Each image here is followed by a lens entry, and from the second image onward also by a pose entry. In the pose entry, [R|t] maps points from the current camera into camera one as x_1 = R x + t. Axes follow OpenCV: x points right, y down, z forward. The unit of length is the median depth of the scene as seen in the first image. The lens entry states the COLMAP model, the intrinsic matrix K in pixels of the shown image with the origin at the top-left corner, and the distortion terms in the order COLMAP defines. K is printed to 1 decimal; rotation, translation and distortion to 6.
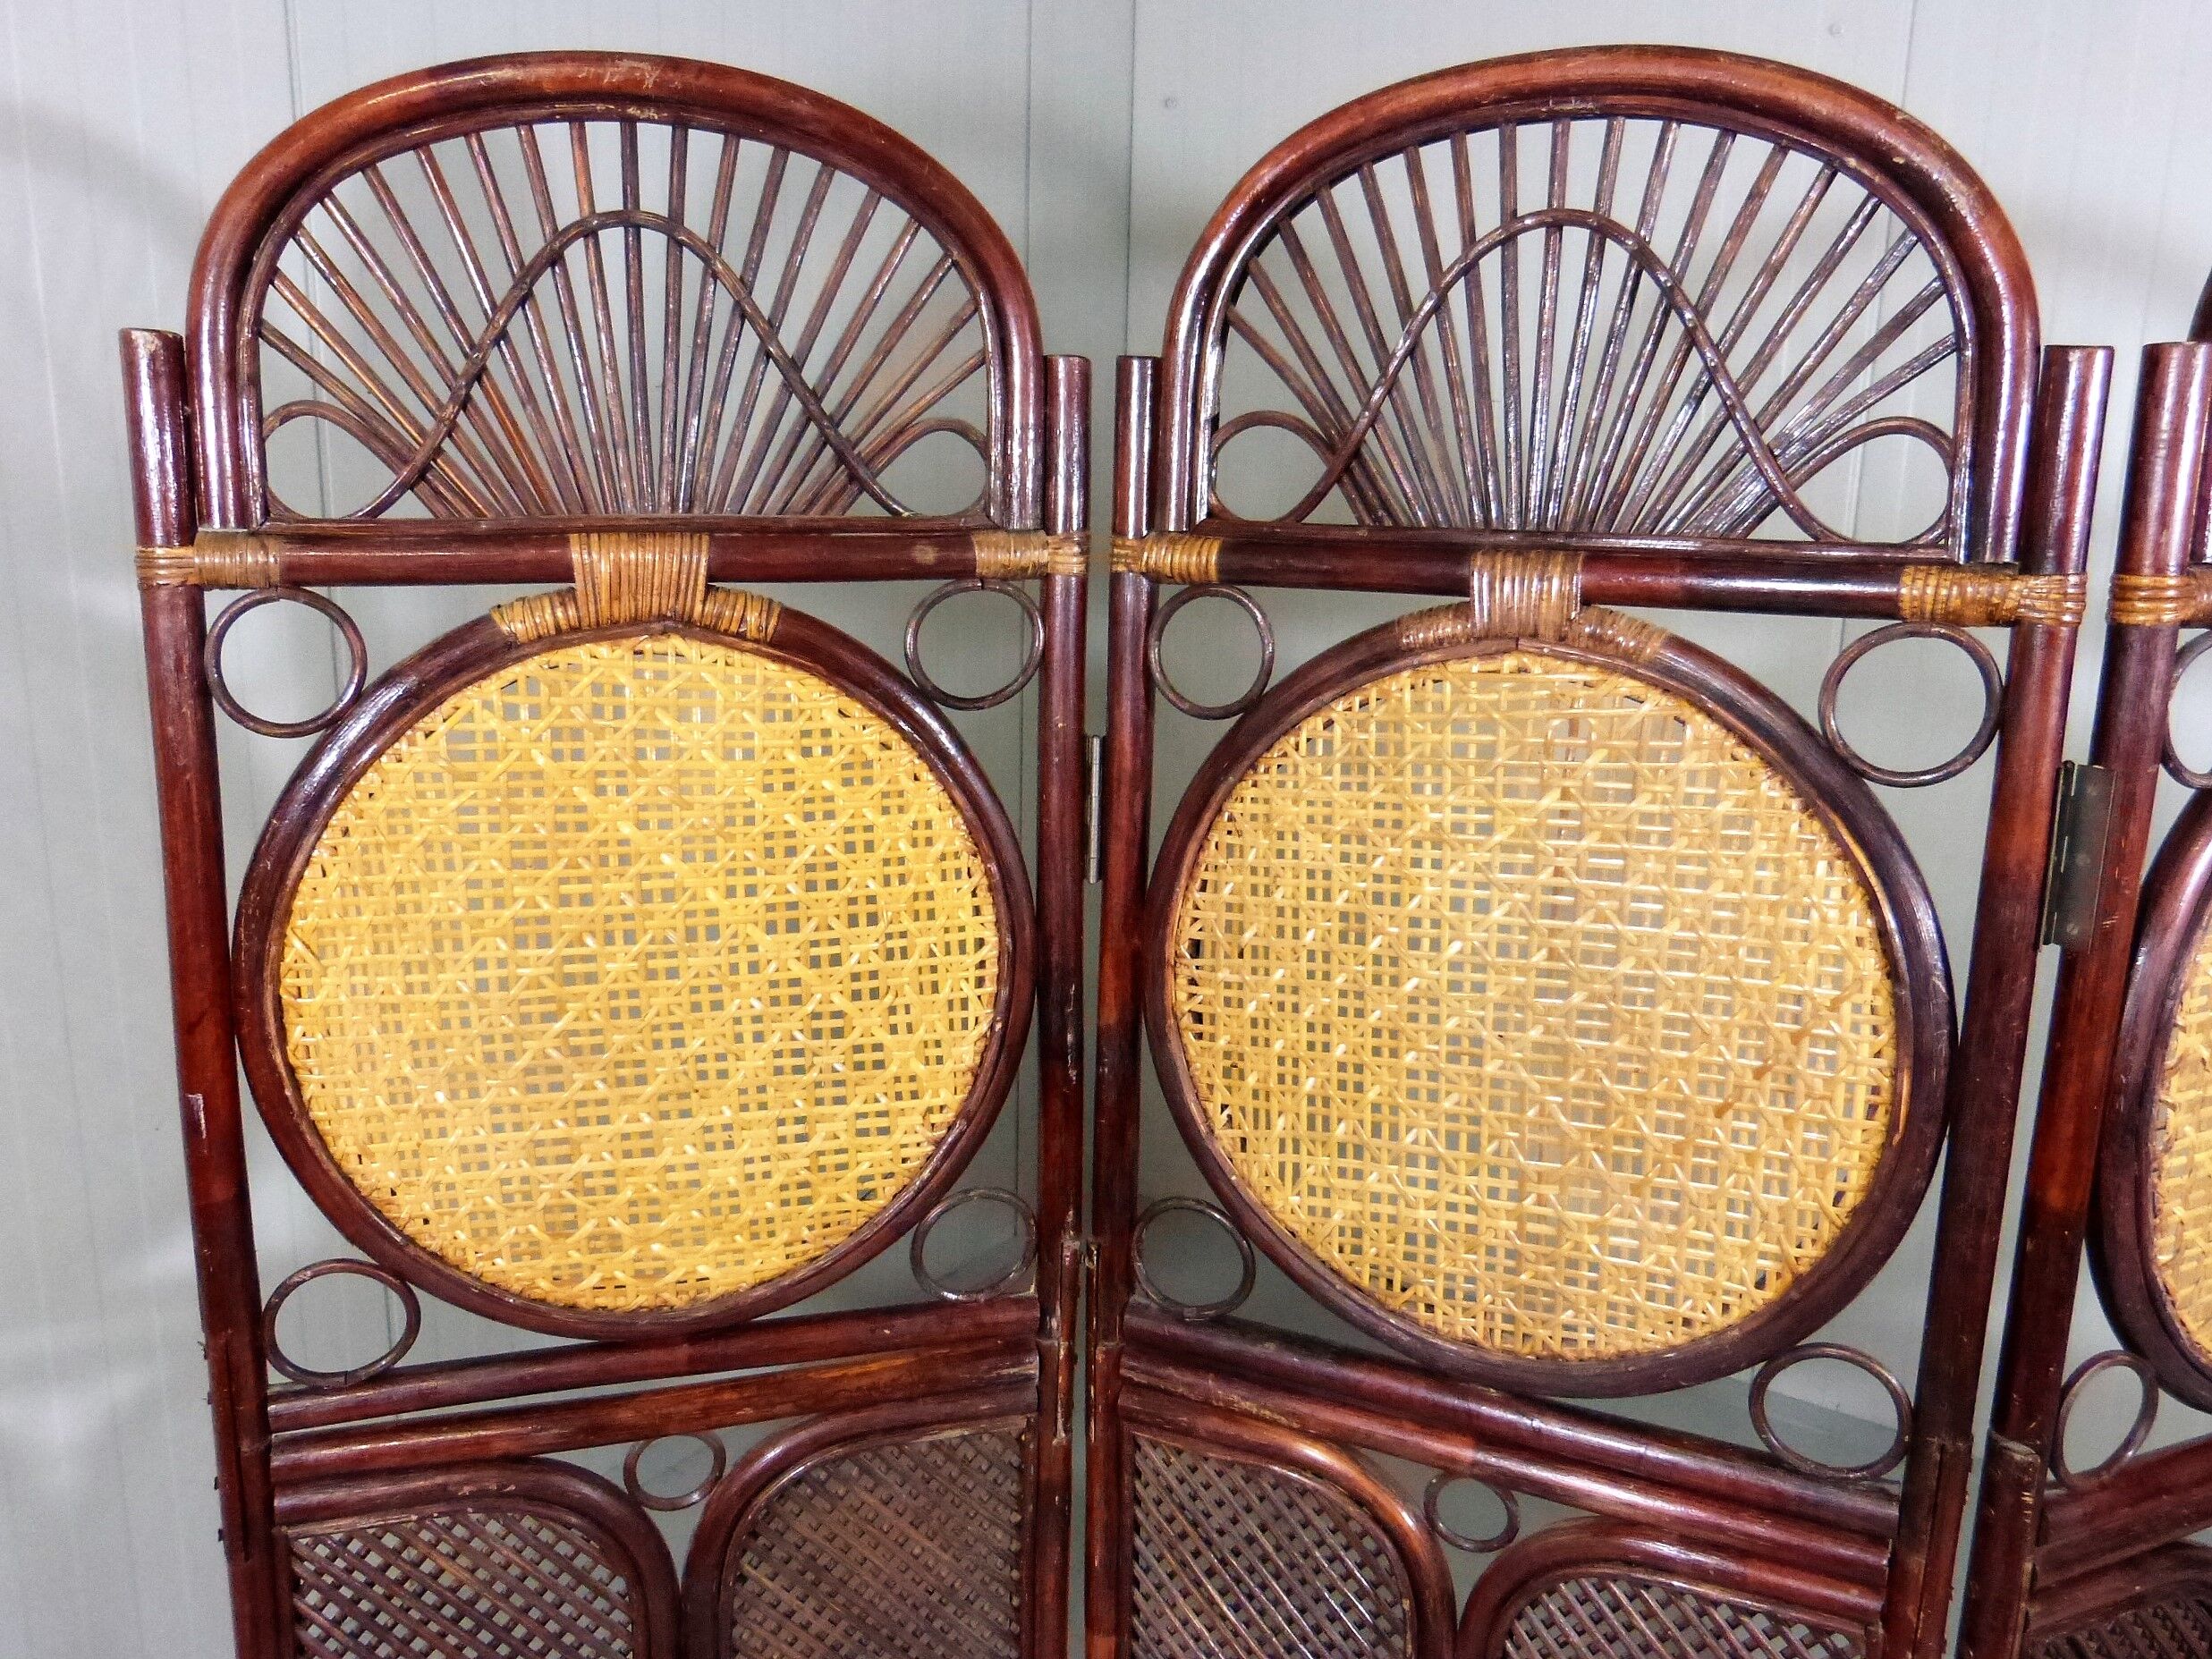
lens RADIAL K [[1694.8, 0, 1102.9], [0, 1694.8, 810.9], [0, 0, 1]] dist [-0.043338, 0.021295]
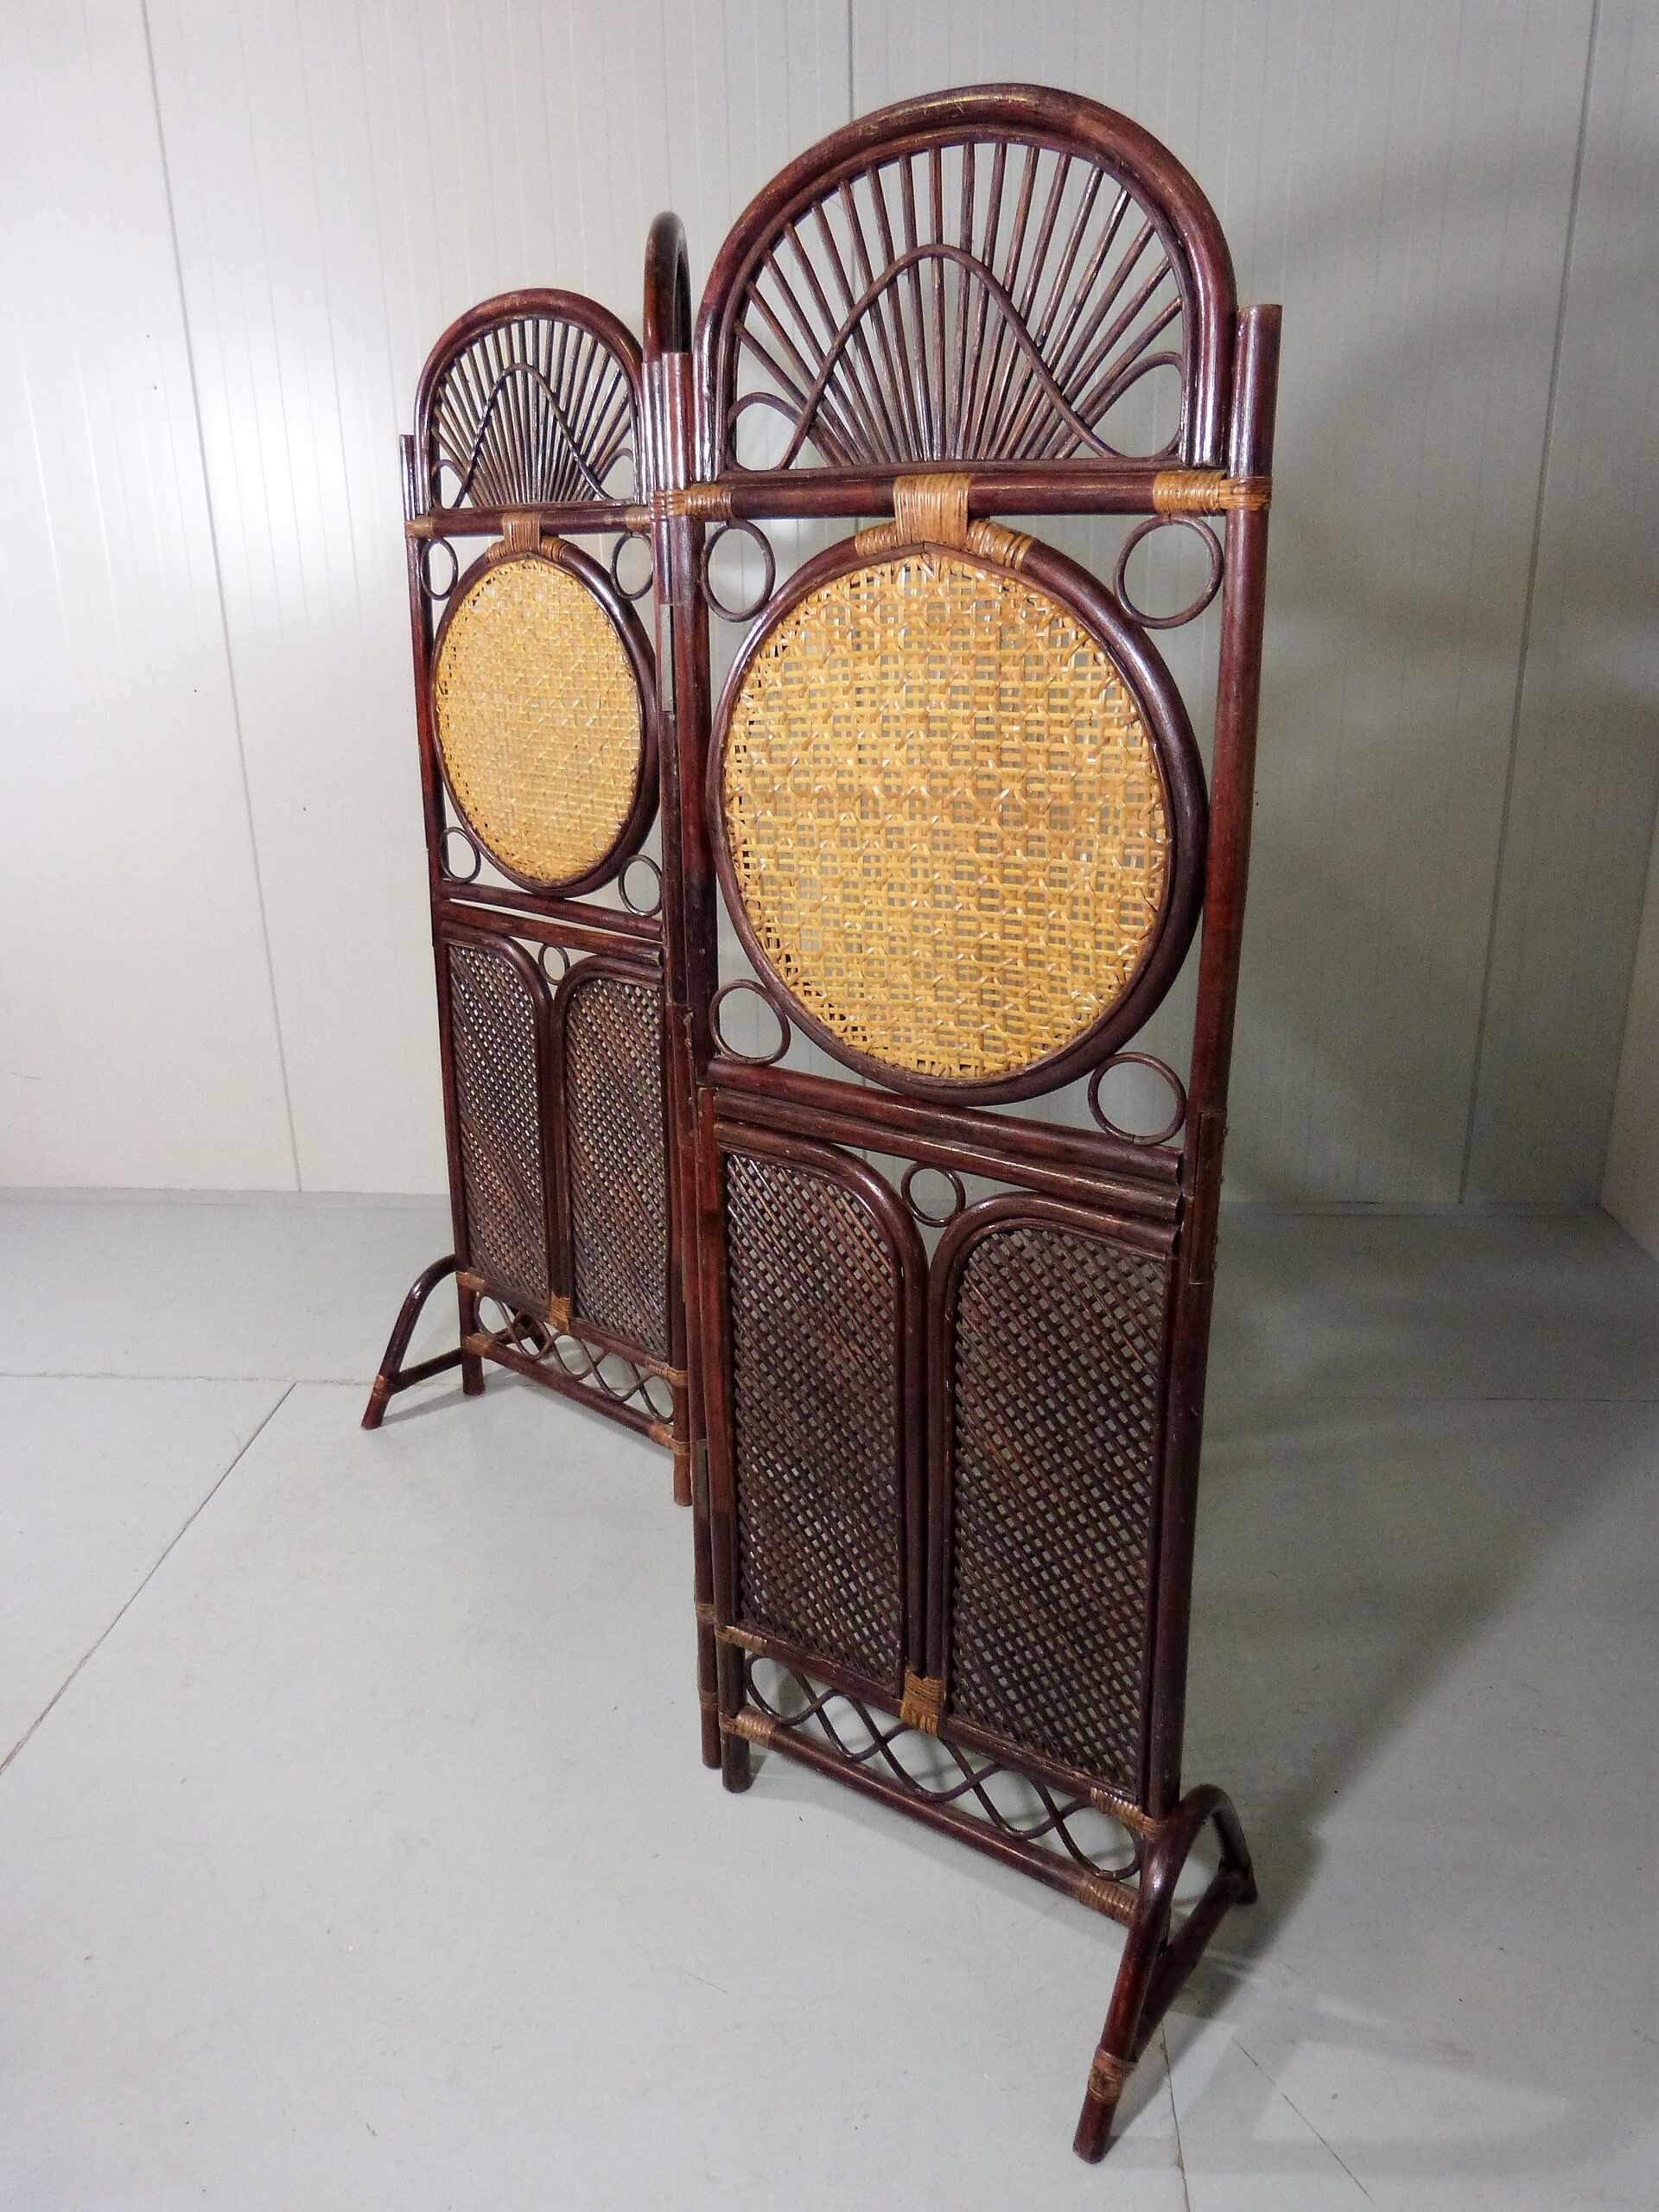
lens RADIAL K [[1694.9, 0, 813.8], [0, 1694.9, 1115.1], [0, 0, 1]] dist [-0.043338, 0.021295]
pose [[0.505354, 0.254444, -0.824546, 1.948438], [-0.152063, 0.966844, 0.205158, 0.092307], [0.849408, 0.021706, 0.527290, 0.161912]]
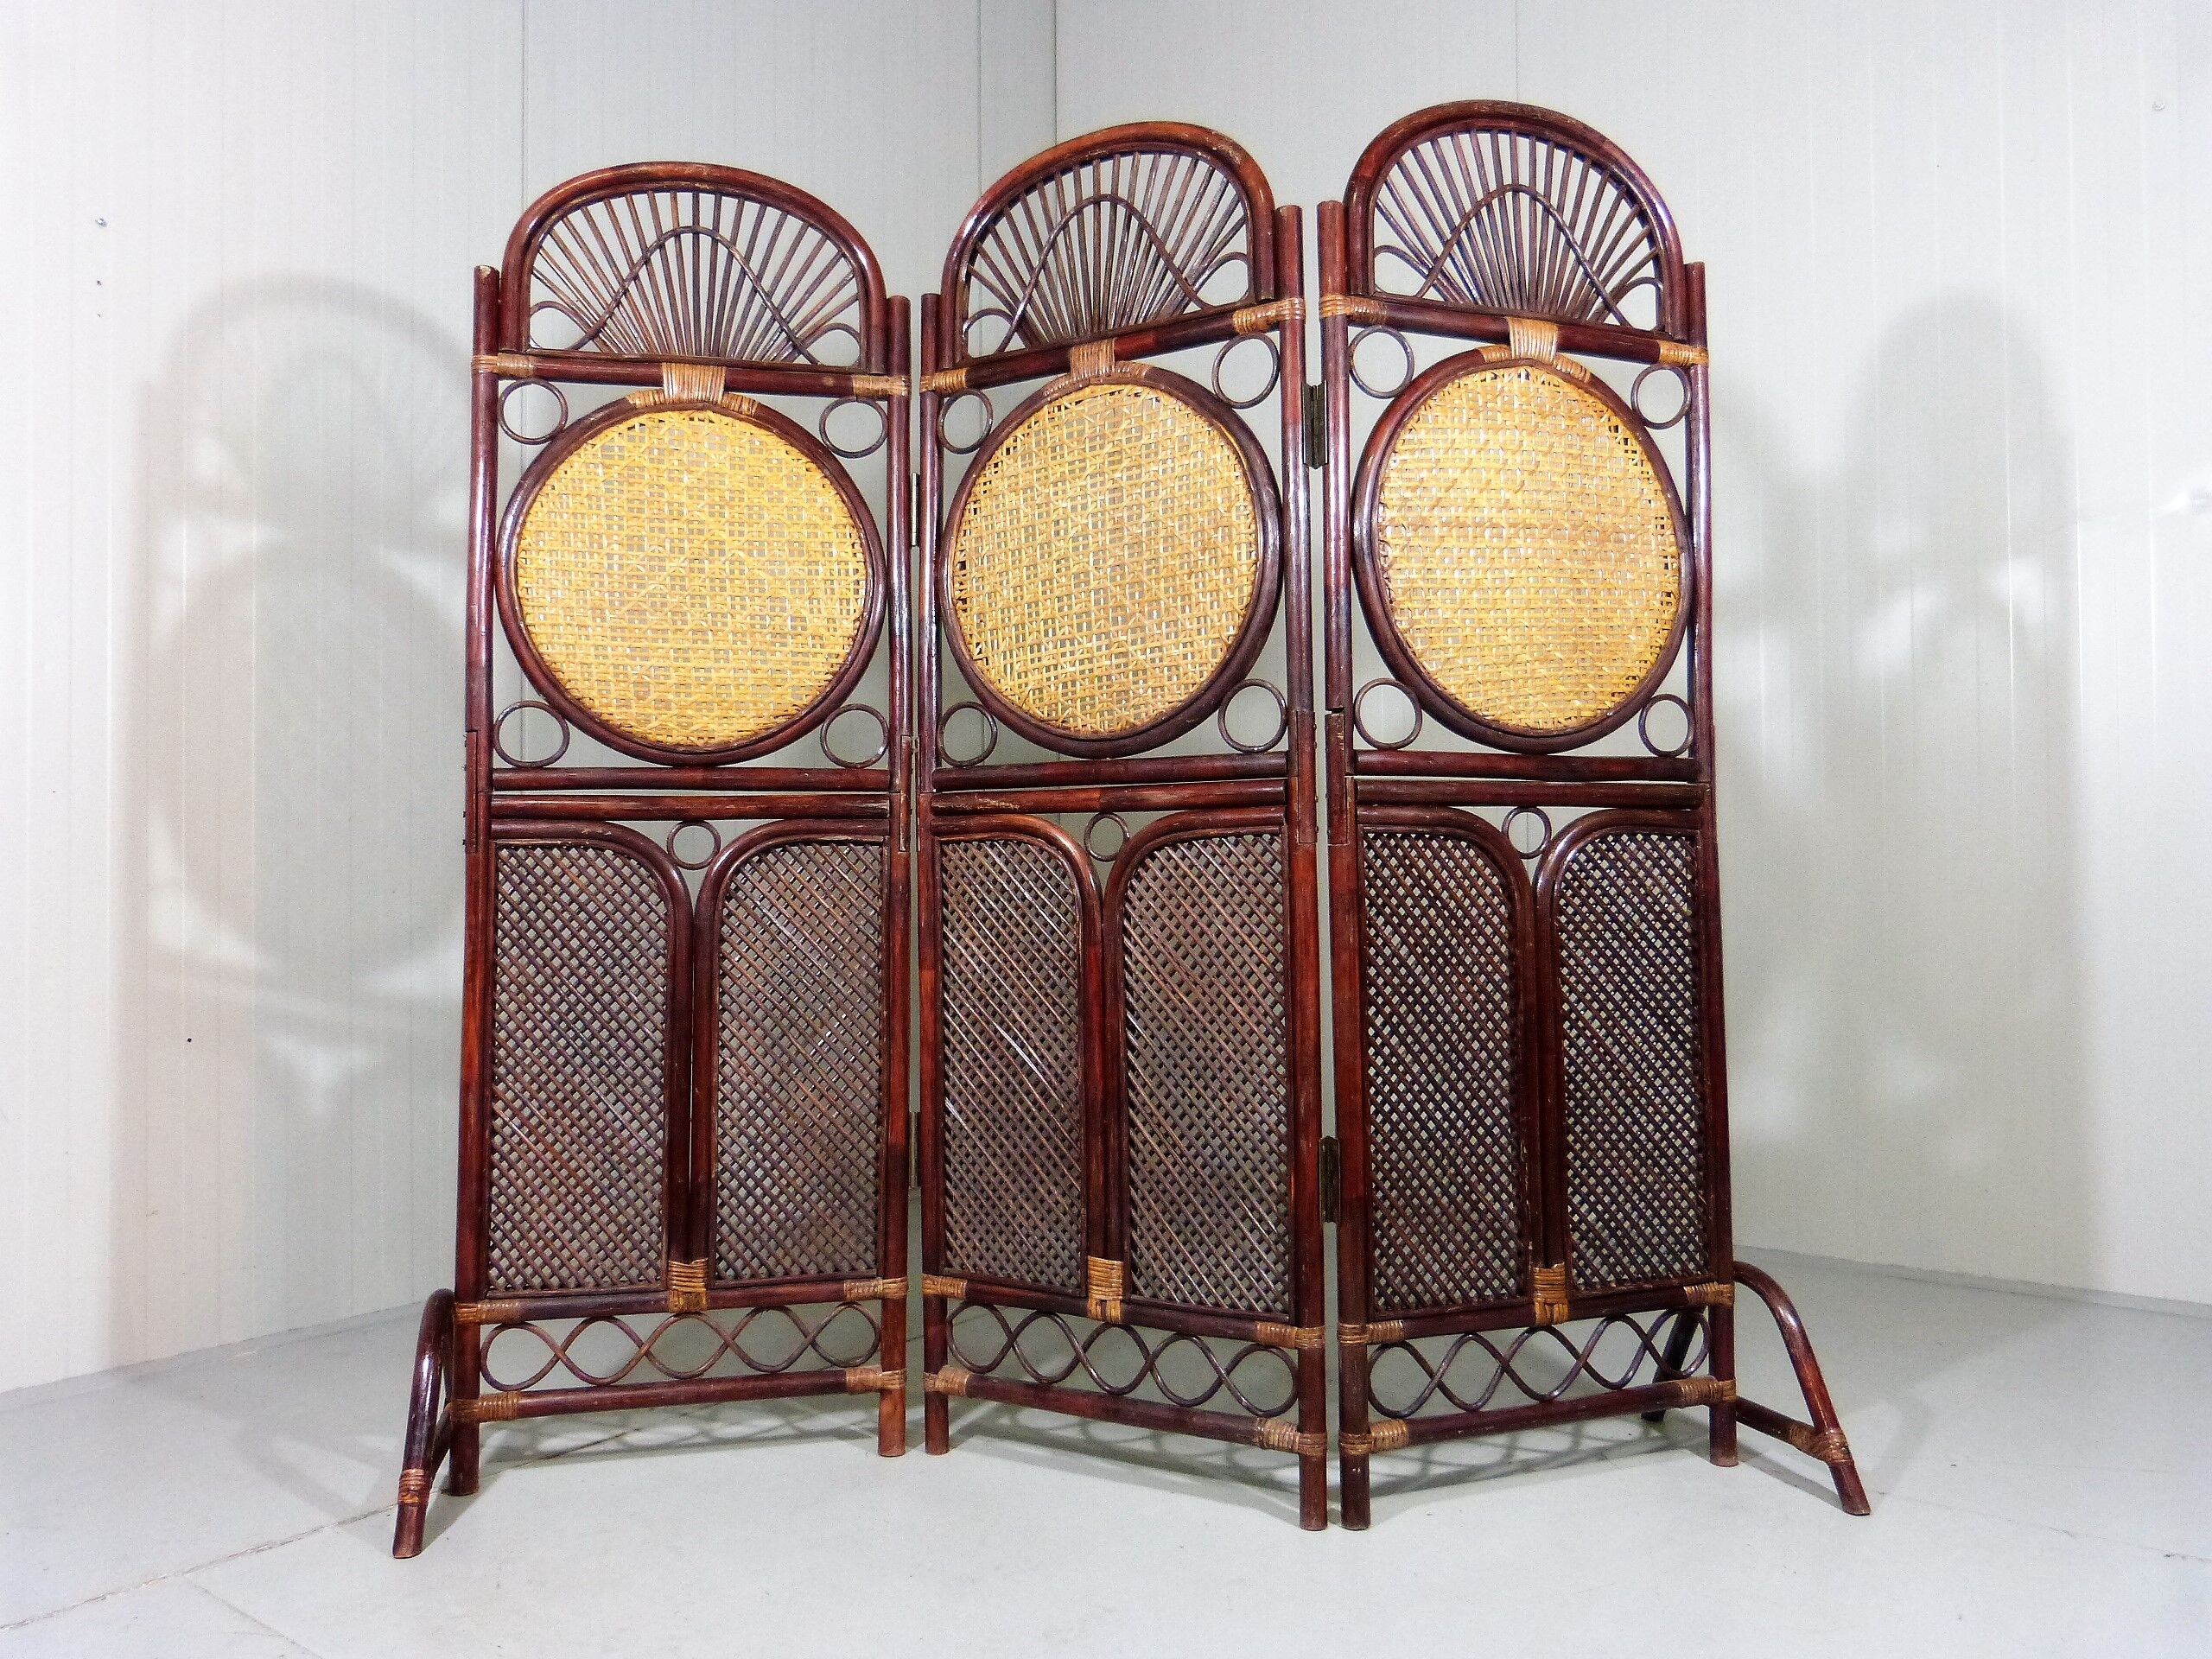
lens RADIAL K [[1694.9, 0, 1107.5], [0, 1694.9, 813.8], [0, 0, 1]] dist [-0.043338, 0.021295]
pose [[0.998117, -0.032959, -0.051734, 0.346345], [0.019311, 0.969334, -0.244988, 0.929154], [0.058222, 0.243528, 0.968145, -0.920038]]
